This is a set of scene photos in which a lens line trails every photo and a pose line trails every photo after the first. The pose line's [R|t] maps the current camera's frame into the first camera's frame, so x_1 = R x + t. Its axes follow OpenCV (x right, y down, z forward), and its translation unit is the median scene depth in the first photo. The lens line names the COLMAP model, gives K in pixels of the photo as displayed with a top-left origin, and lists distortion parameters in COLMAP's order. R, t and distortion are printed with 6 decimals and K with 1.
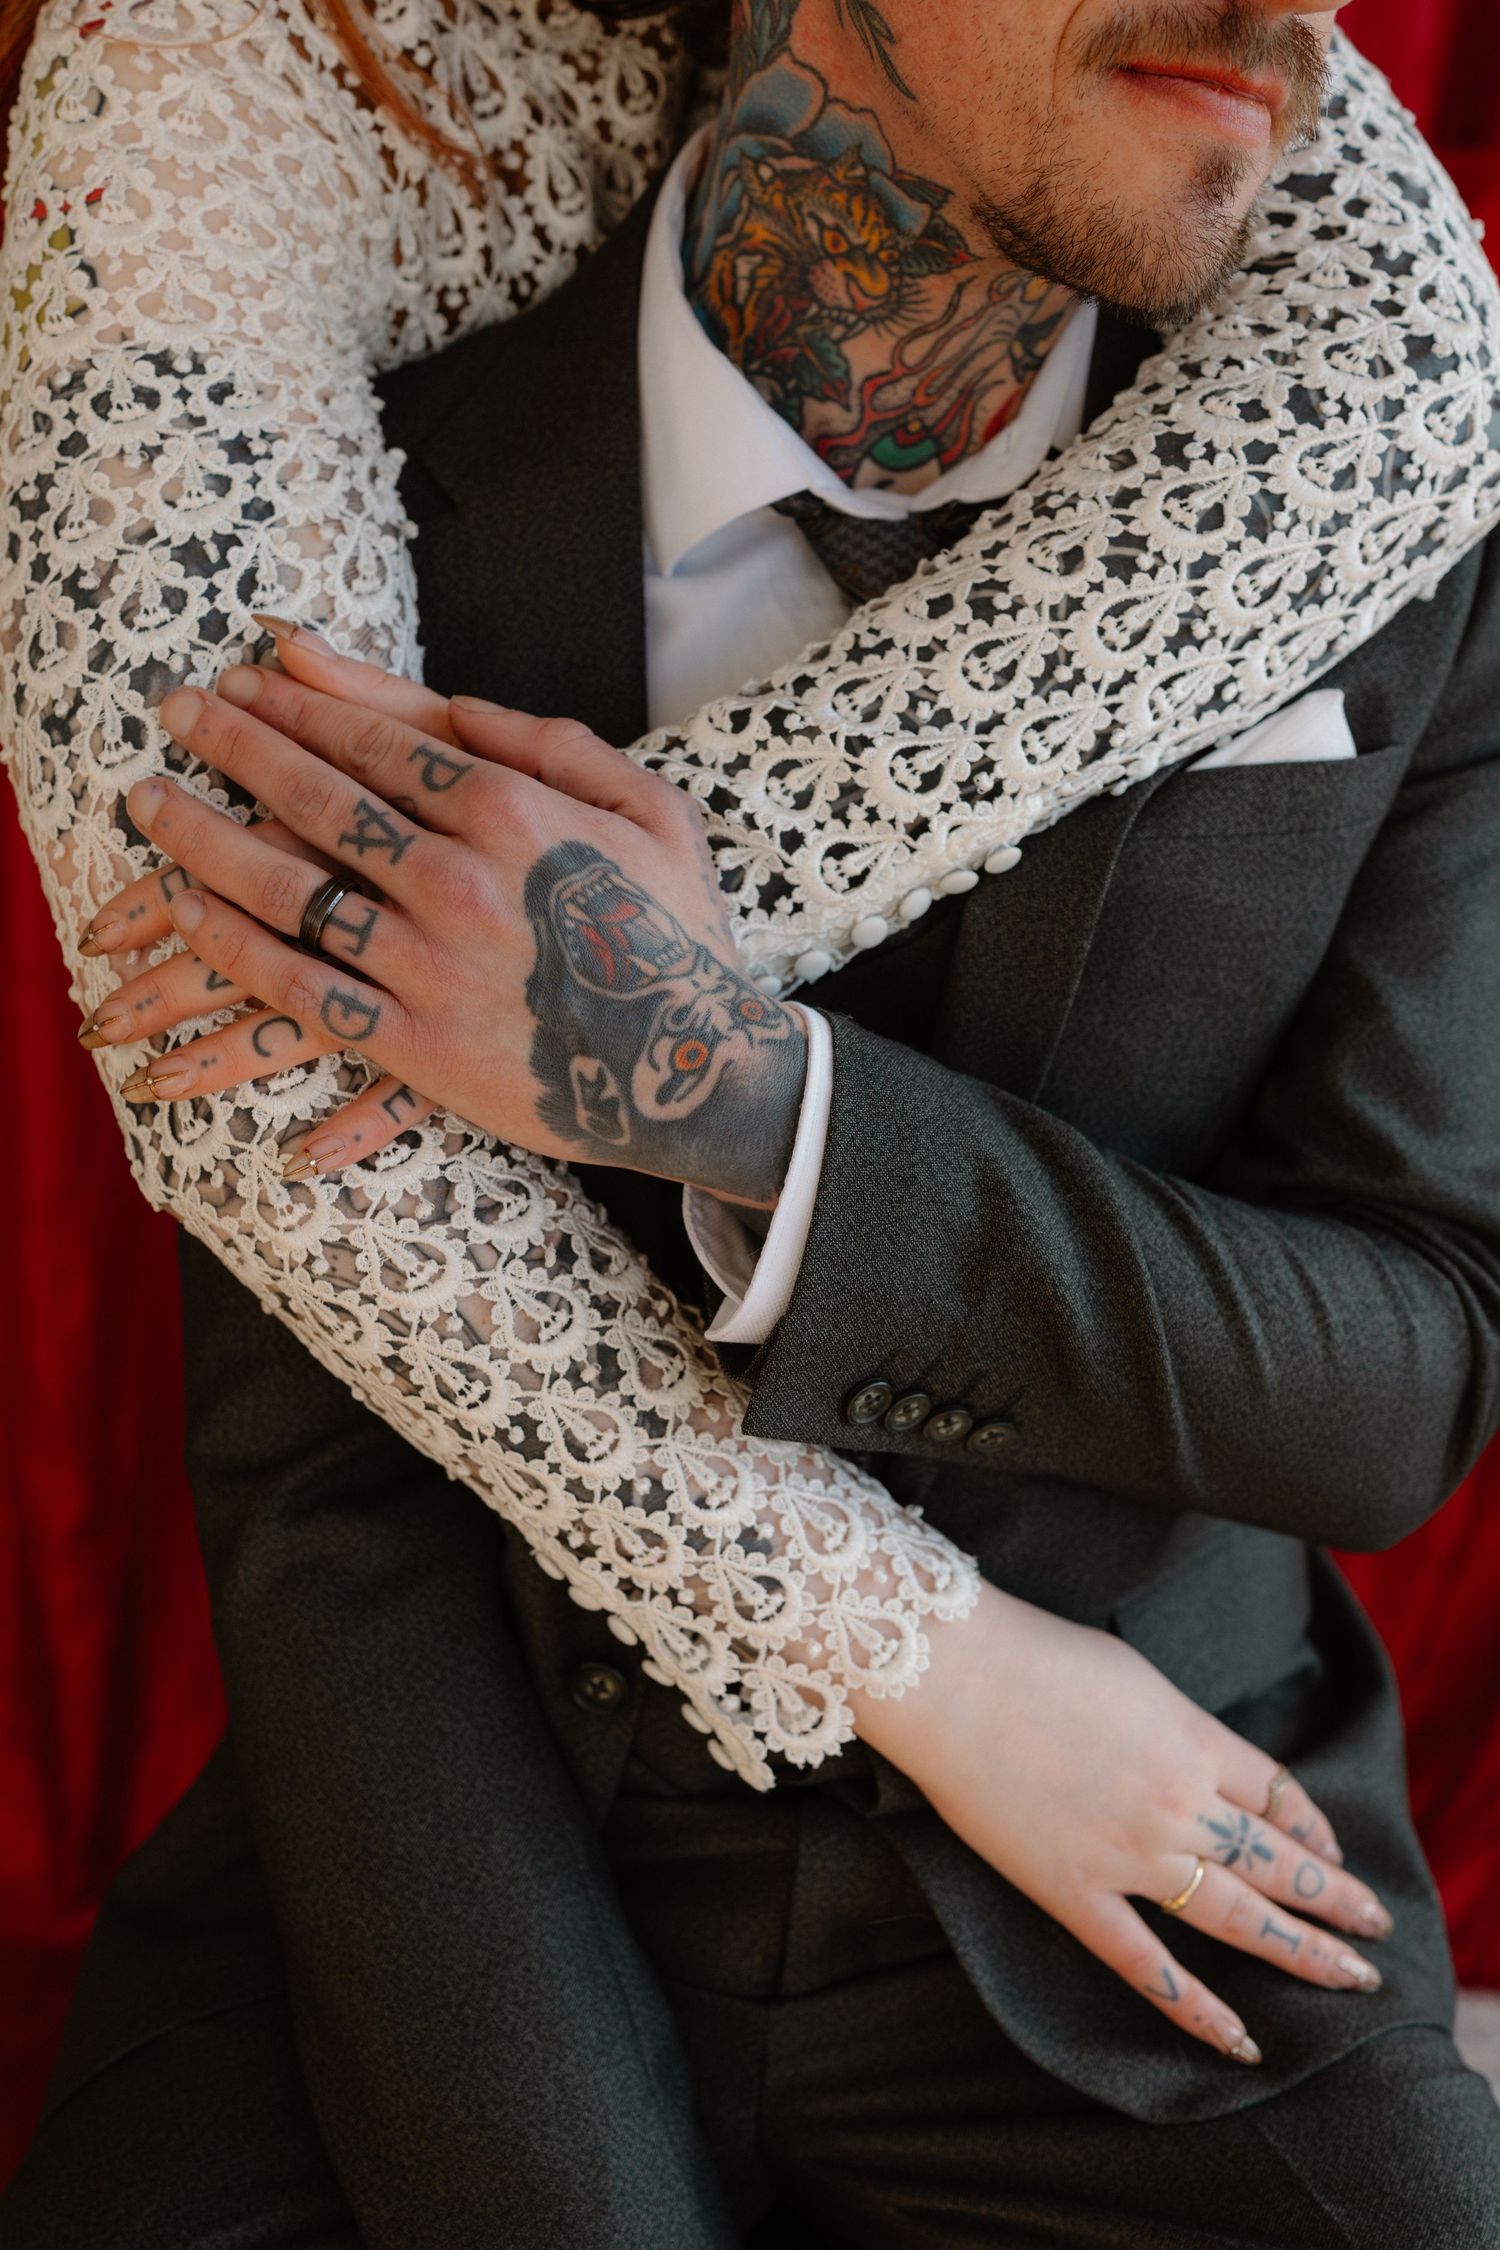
lens RADIAL K [[2623.8, 0, 752.5], [0, 2623.8, 1147.5], [0, 0, 1]] dist [0.210254, -0.872866]
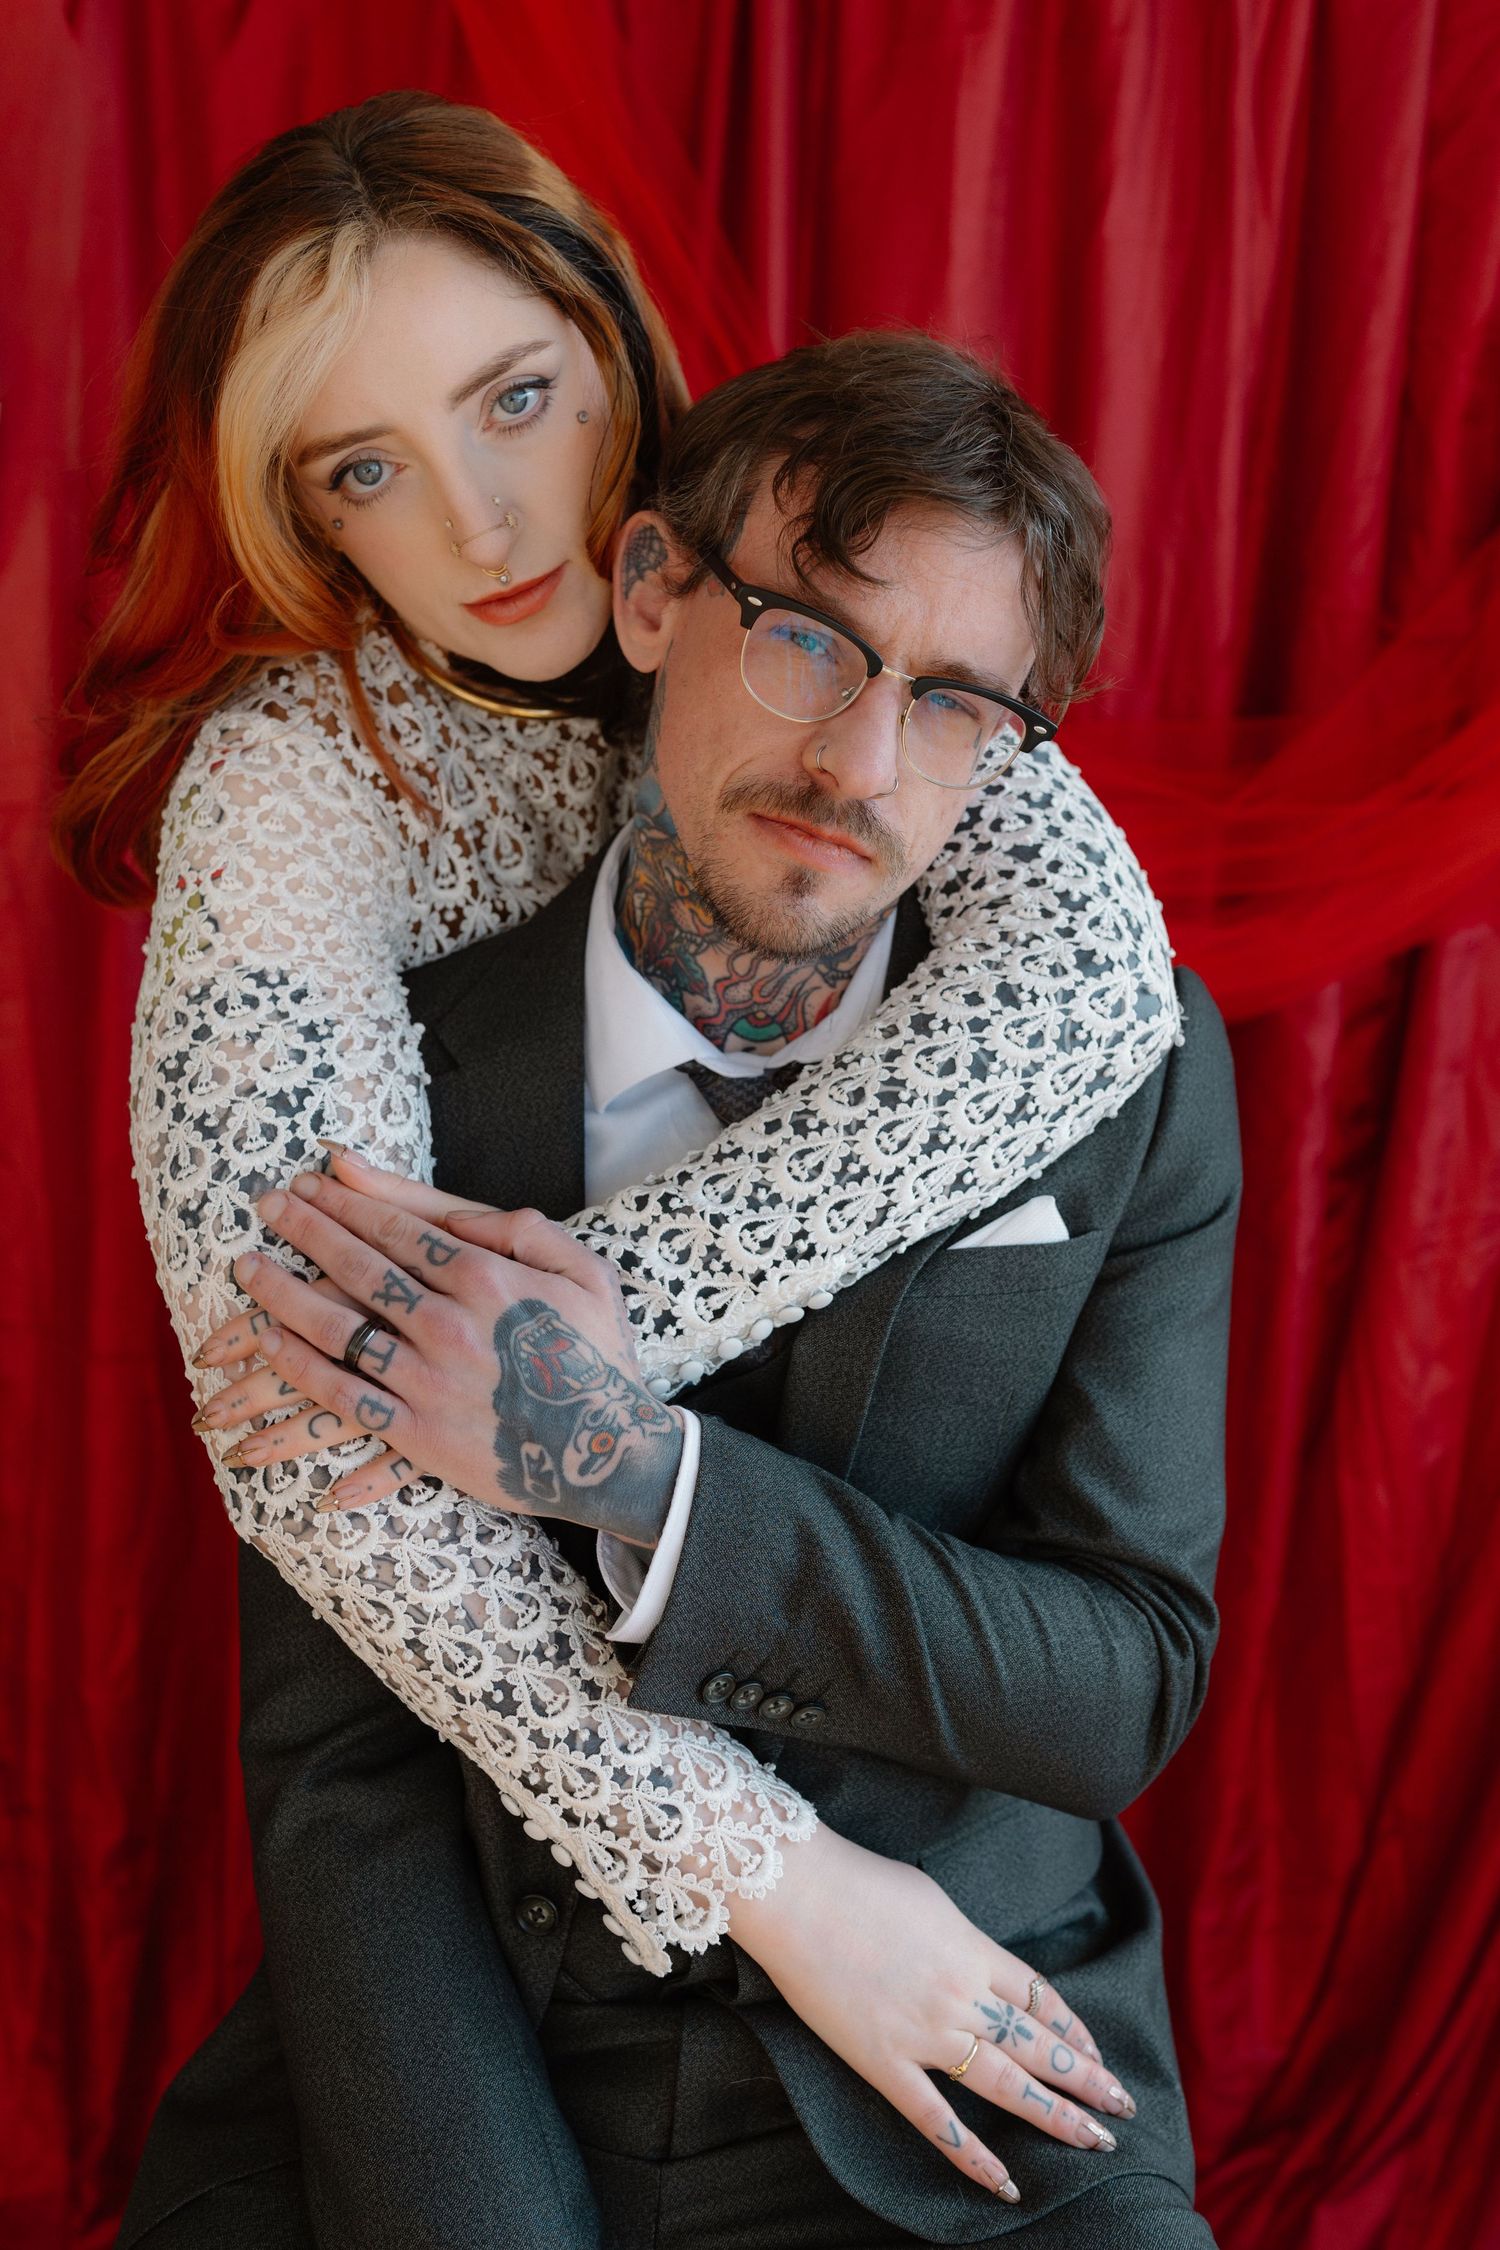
lens RADIAL K [[2682.9, 0, 750.0], [0, 2682.9, 1125.0], [0, 0, 1]] dist [-0.374783, -1.021208]
pose [[0.996045, -0.016726, 0.087264, -0.072385], [0.033749, 0.979735, -0.197433, 0.090704], [-0.082193, 0.199597, 0.976425, -0.464134]]
